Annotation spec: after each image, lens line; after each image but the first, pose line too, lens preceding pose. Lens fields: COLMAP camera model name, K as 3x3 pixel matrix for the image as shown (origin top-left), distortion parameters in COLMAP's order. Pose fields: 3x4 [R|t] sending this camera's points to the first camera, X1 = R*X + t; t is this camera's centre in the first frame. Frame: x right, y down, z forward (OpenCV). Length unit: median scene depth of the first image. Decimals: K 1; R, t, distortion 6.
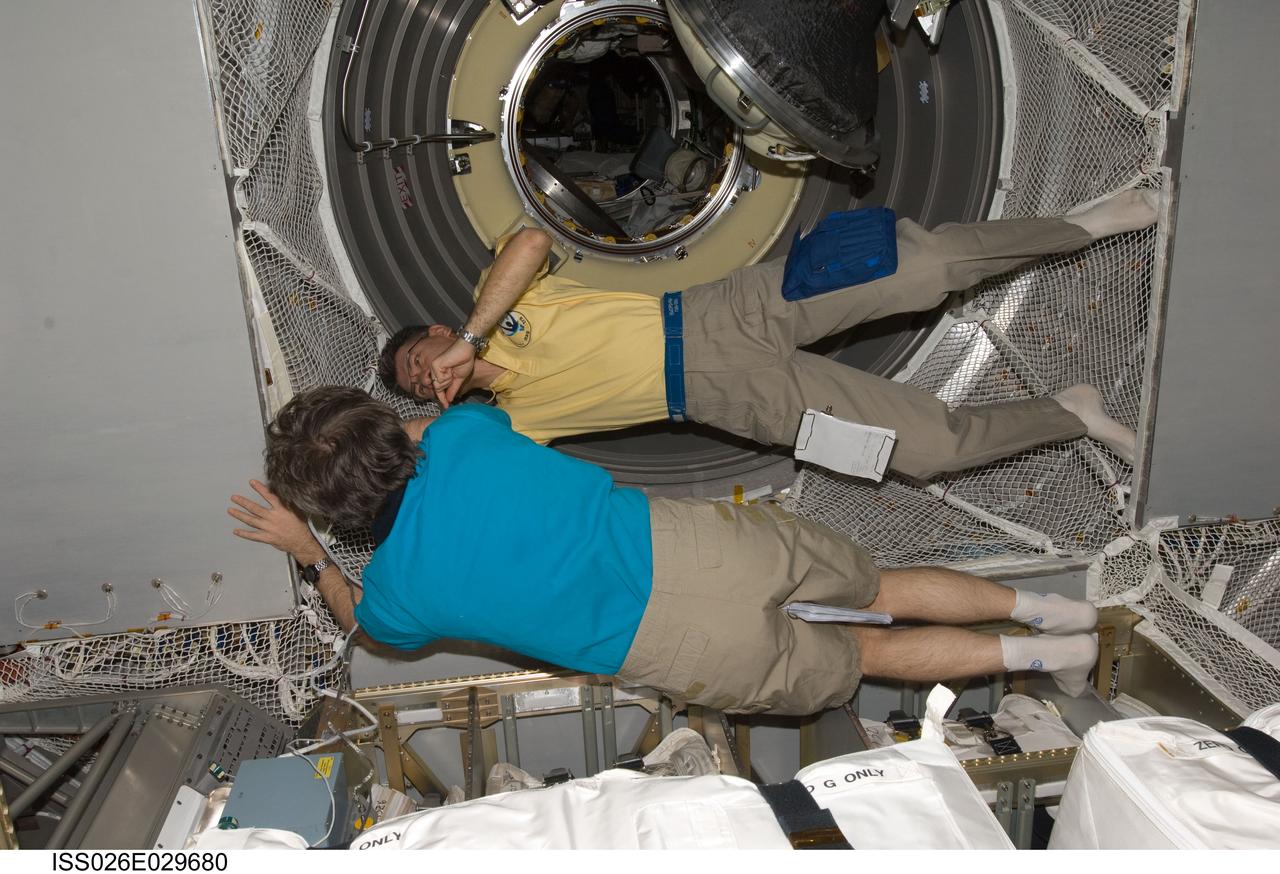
lens RADIAL K [[1052.9, 0, 635.8], [0, 1052.9, 433.5], [0, 0, 1]] dist [-0.010190, -0.002752]
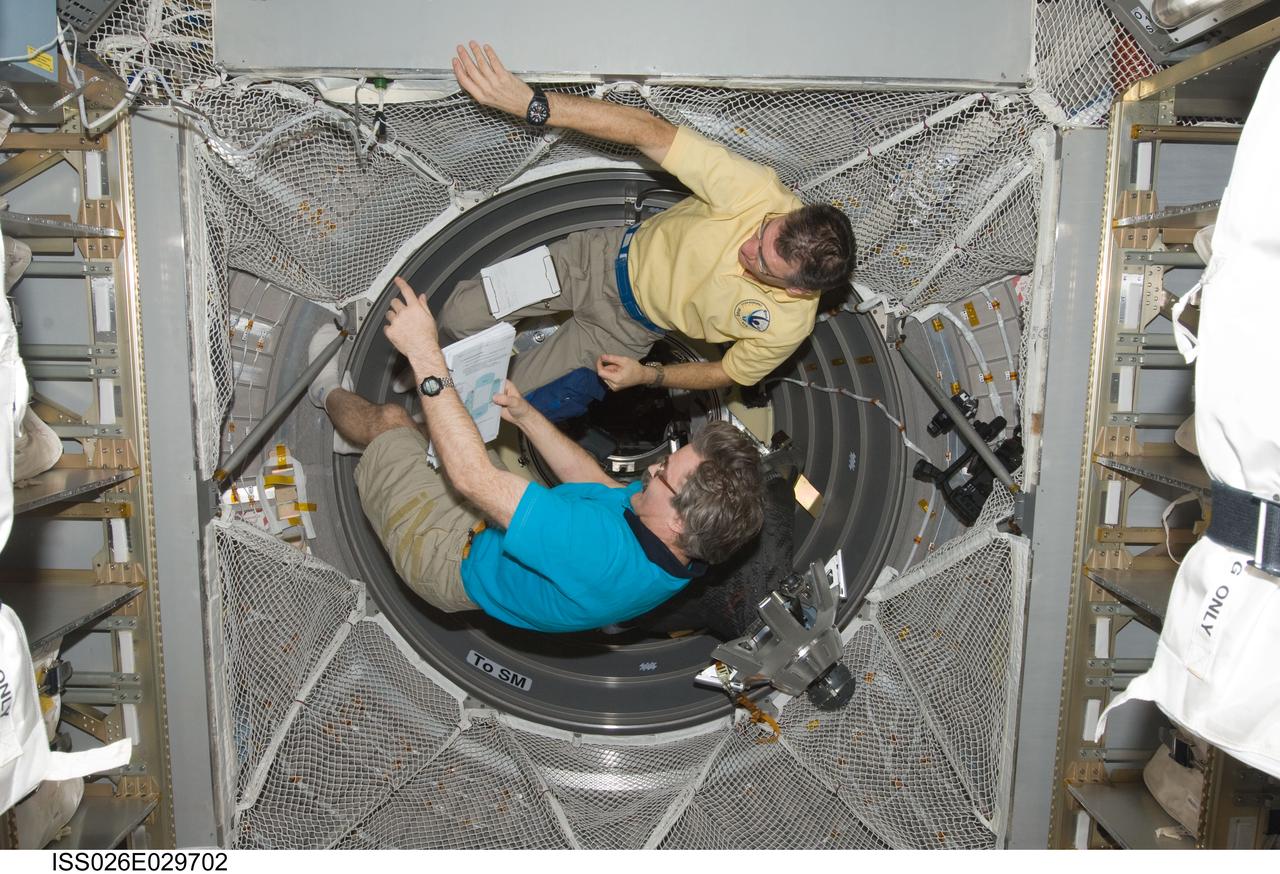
lens RADIAL K [[848.5, 0, 637.0], [0, 848.5, 430.5], [0, 0, 1]] dist [-0.012050, -0.005341]
pose [[-0.061394, 0.998102, 0.004808, -0.006797], [-0.942859, -0.056414, -0.328381, 0.038776], [-0.327487, -0.024694, 0.944533, 0.102057]]
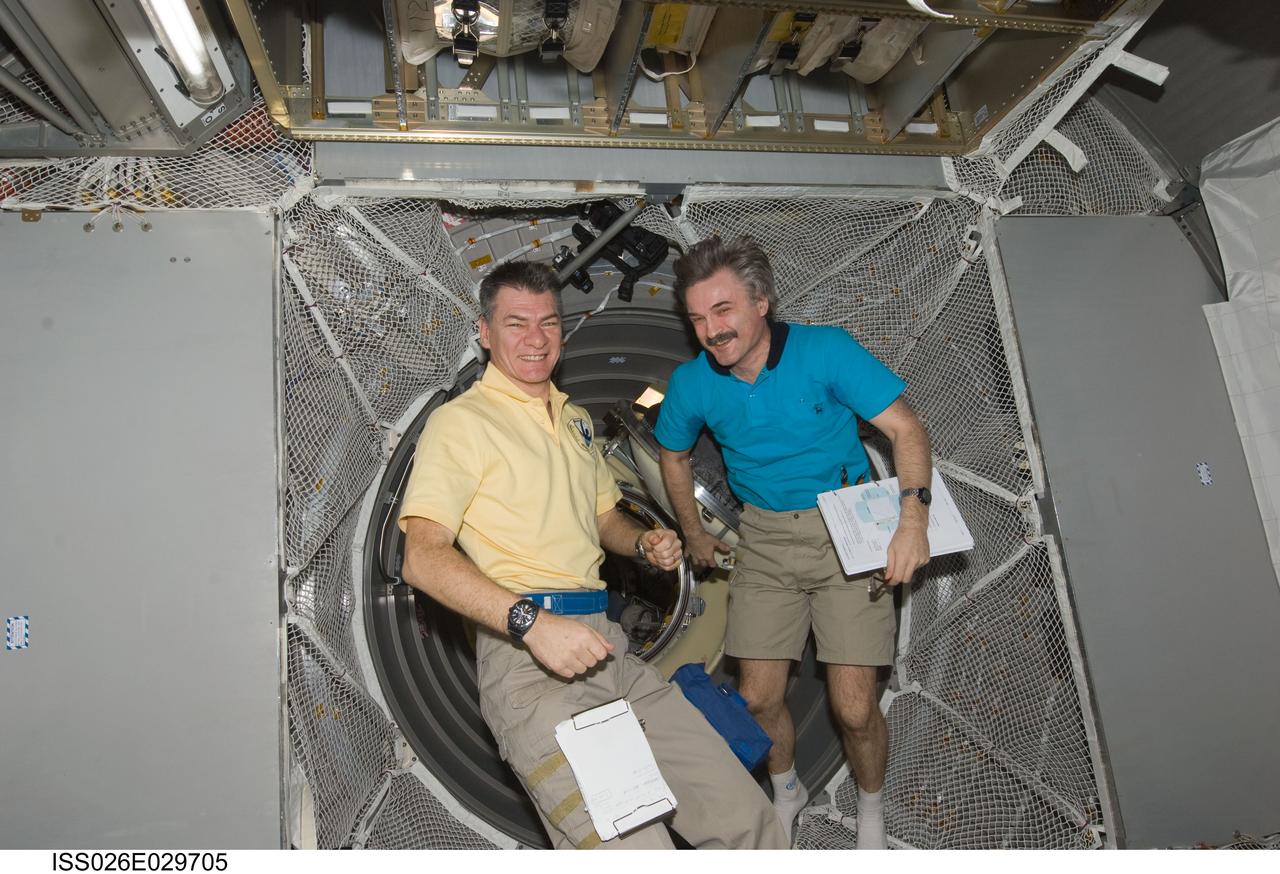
lens RADIAL K [[763.8, 0, 637.0], [0, 763.8, 436.6], [0, 0, 1]] dist [-0.020697, -0.000989]
pose [[0.994791, -0.040260, 0.093643, -0.066729], [0.082144, 0.860582, -0.502643, 0.061748], [-0.060351, 0.507717, 0.859407, 0.172068]]
